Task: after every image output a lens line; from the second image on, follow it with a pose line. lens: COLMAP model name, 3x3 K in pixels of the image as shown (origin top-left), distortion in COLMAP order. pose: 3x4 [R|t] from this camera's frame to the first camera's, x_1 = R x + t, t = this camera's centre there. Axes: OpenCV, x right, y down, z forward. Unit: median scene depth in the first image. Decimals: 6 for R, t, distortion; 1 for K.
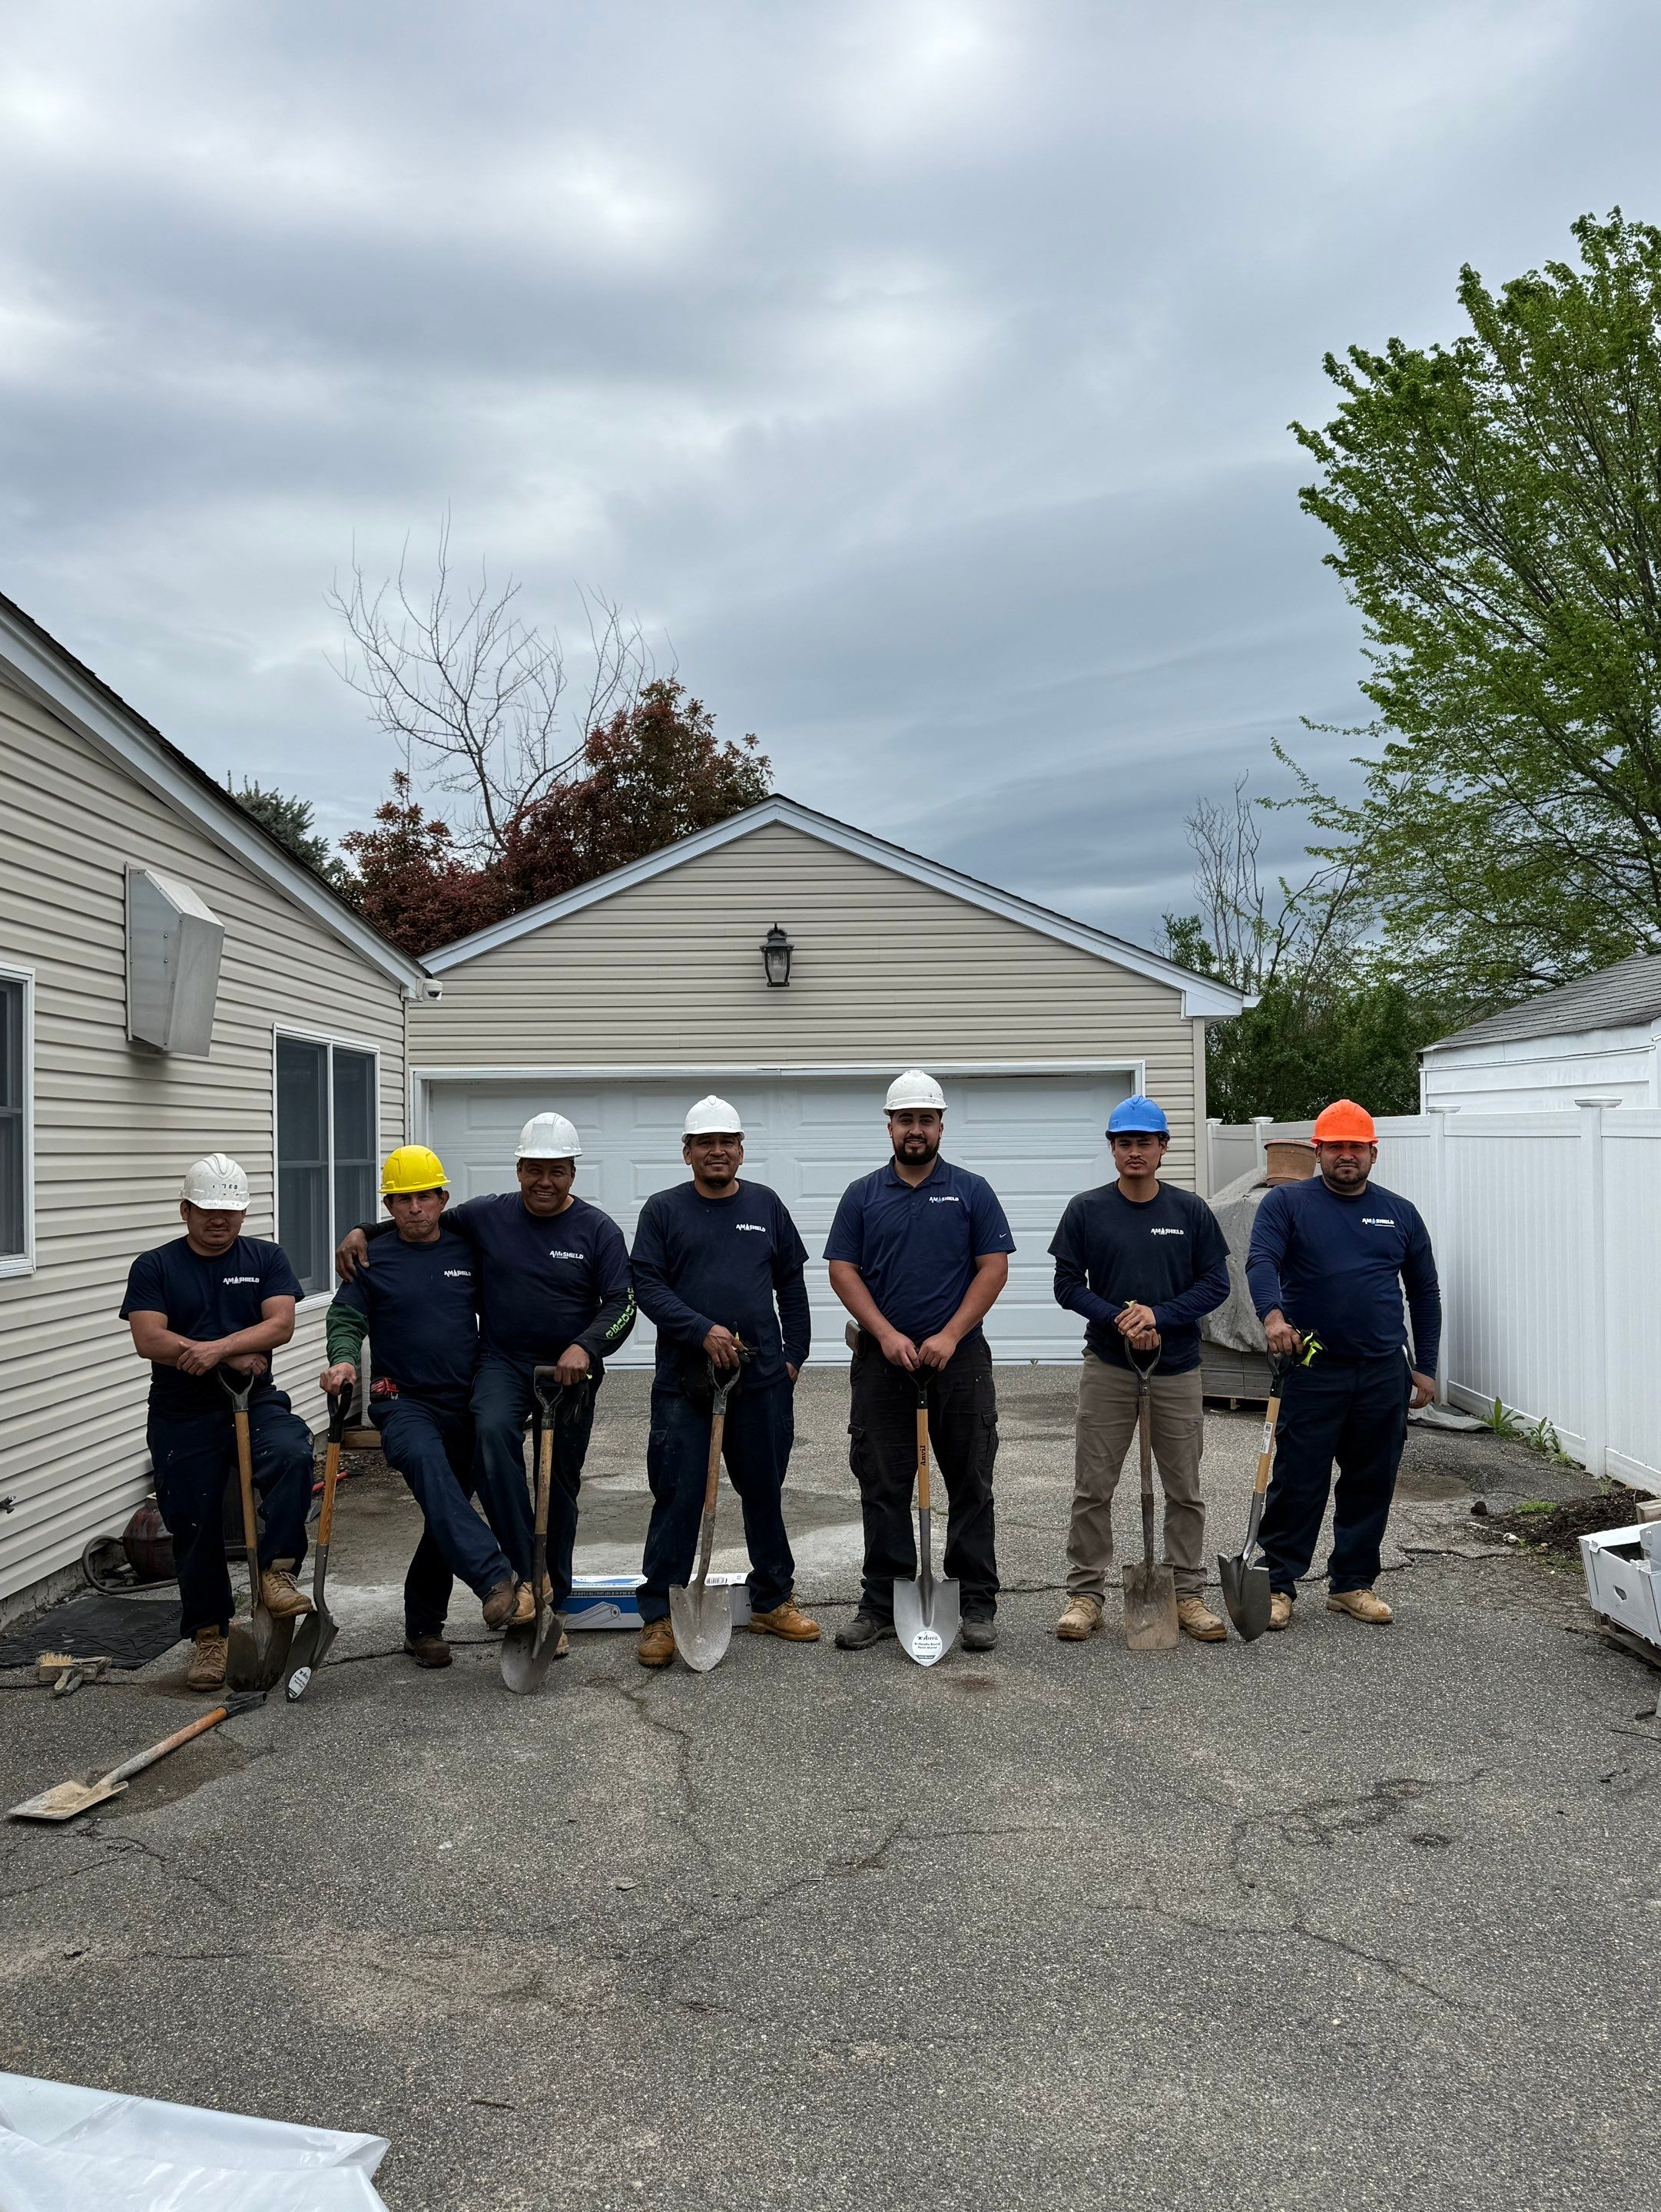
lens RADIAL K [[1790.0, 0, 837.4], [0, 1790.0, 1096.5], [0, 0, 1]] dist [0.136038, -0.217766]
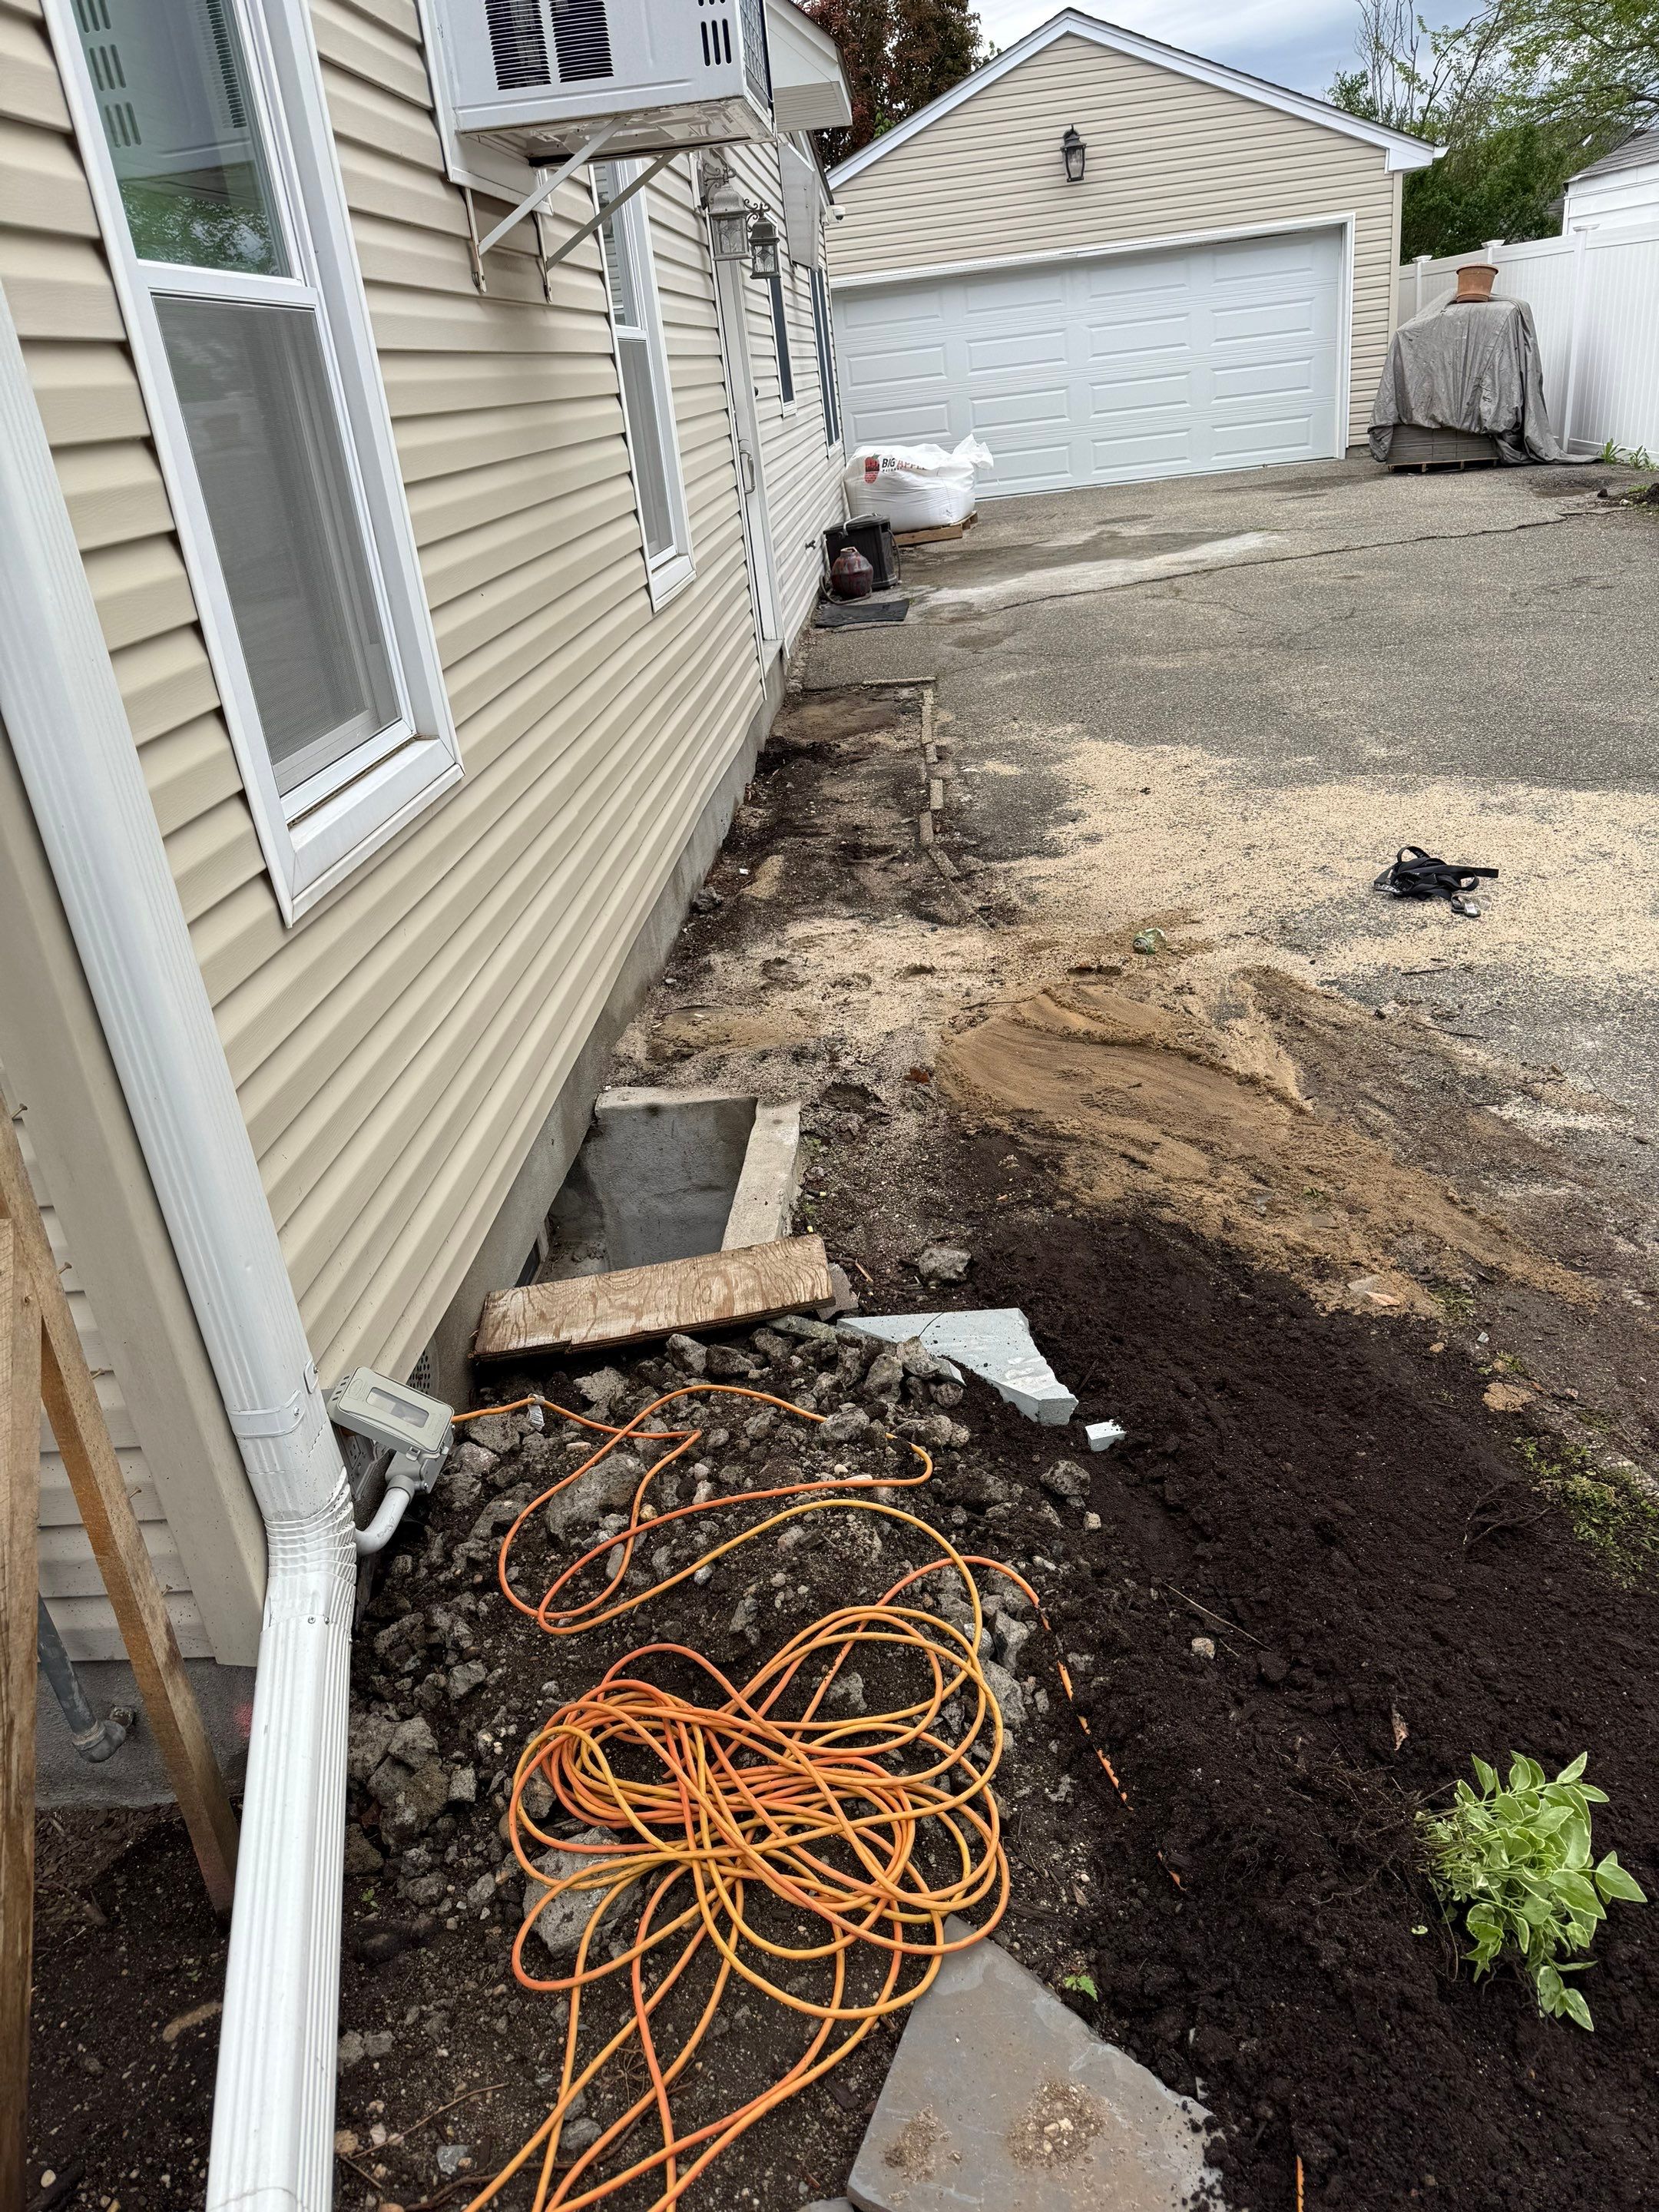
lens RADIAL K [[1567.2, 0, 829.5], [0, 1567.2, 1106.0], [0, 0, 1]] dist [-0.001779, -0.003524]
pose [[0.994136, -0.072421, -0.080301, -0.168365], [0.100959, 0.887631, 0.449353, 0.006669], [0.038735, -0.454825, 0.889738, -0.337206]]
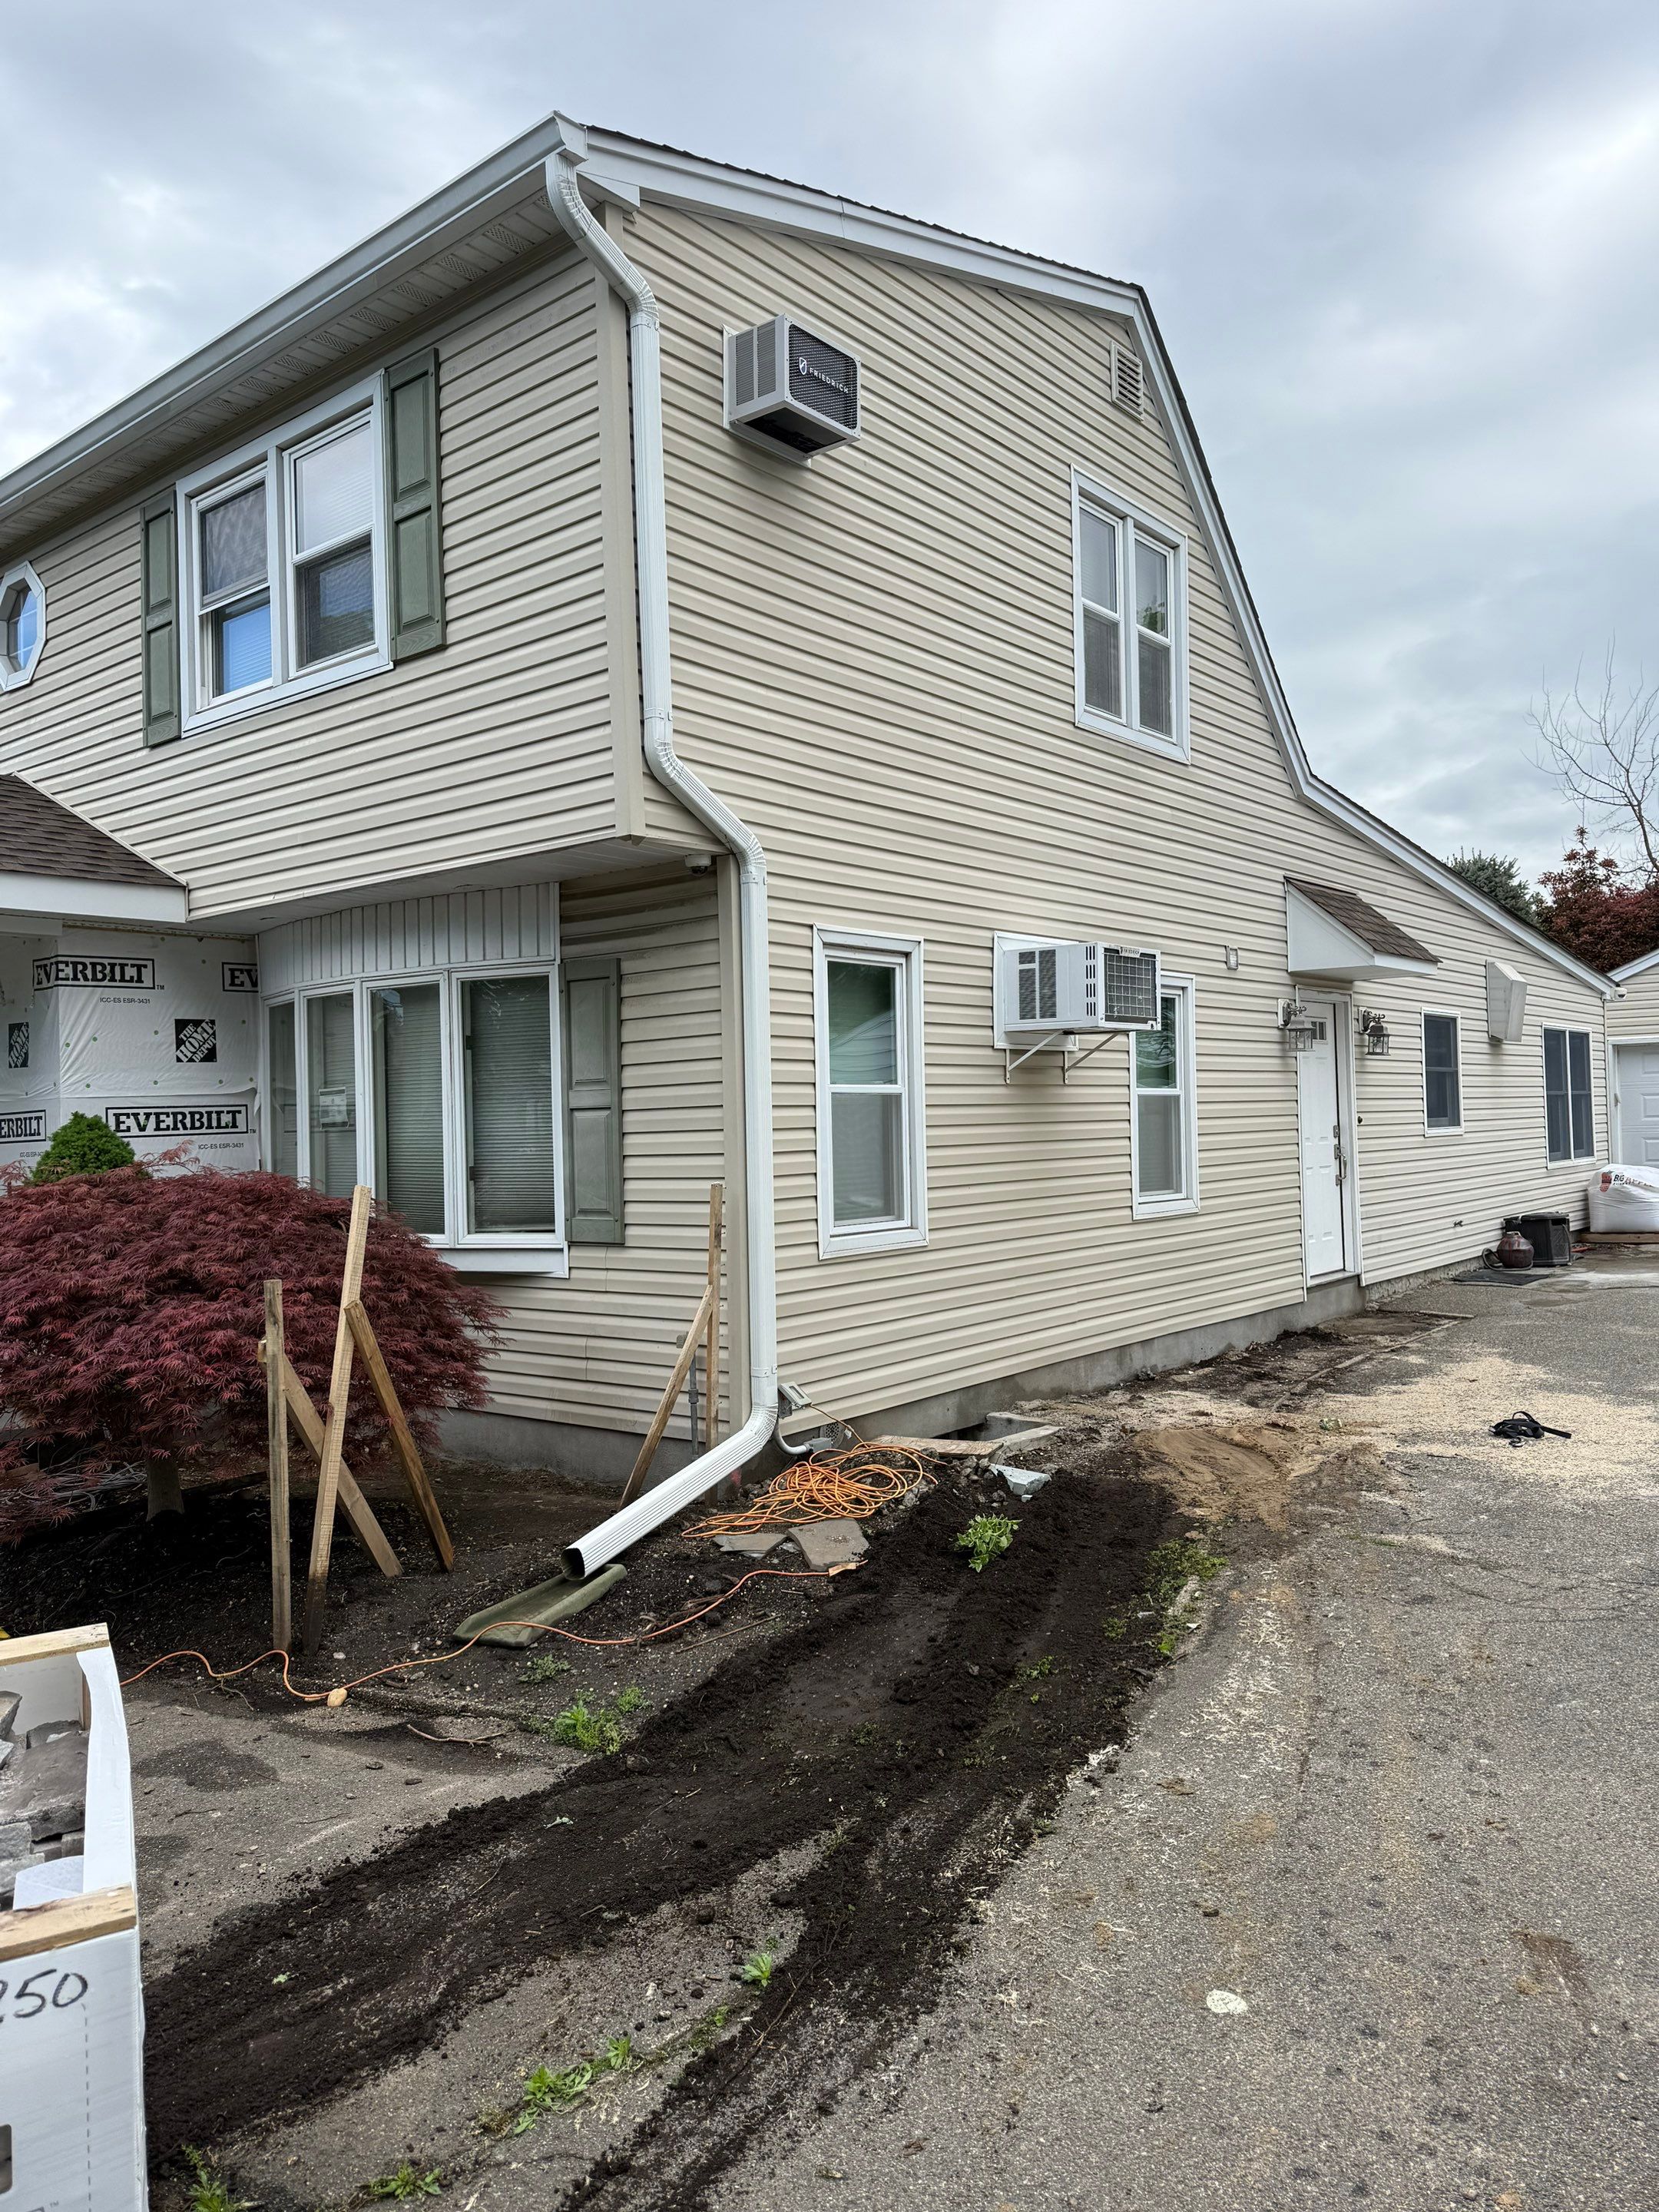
lens RADIAL K [[1567.2, 0, 829.5], [0, 1567.2, 1106.0], [0, 0, 1]] dist [-0.001779, -0.003524]
pose [[0.784564, -0.011441, -0.619942, 0.102585], [0.032137, 0.999236, 0.022230, -0.008479], [0.619214, -0.037364, 0.784332, -0.609053]]
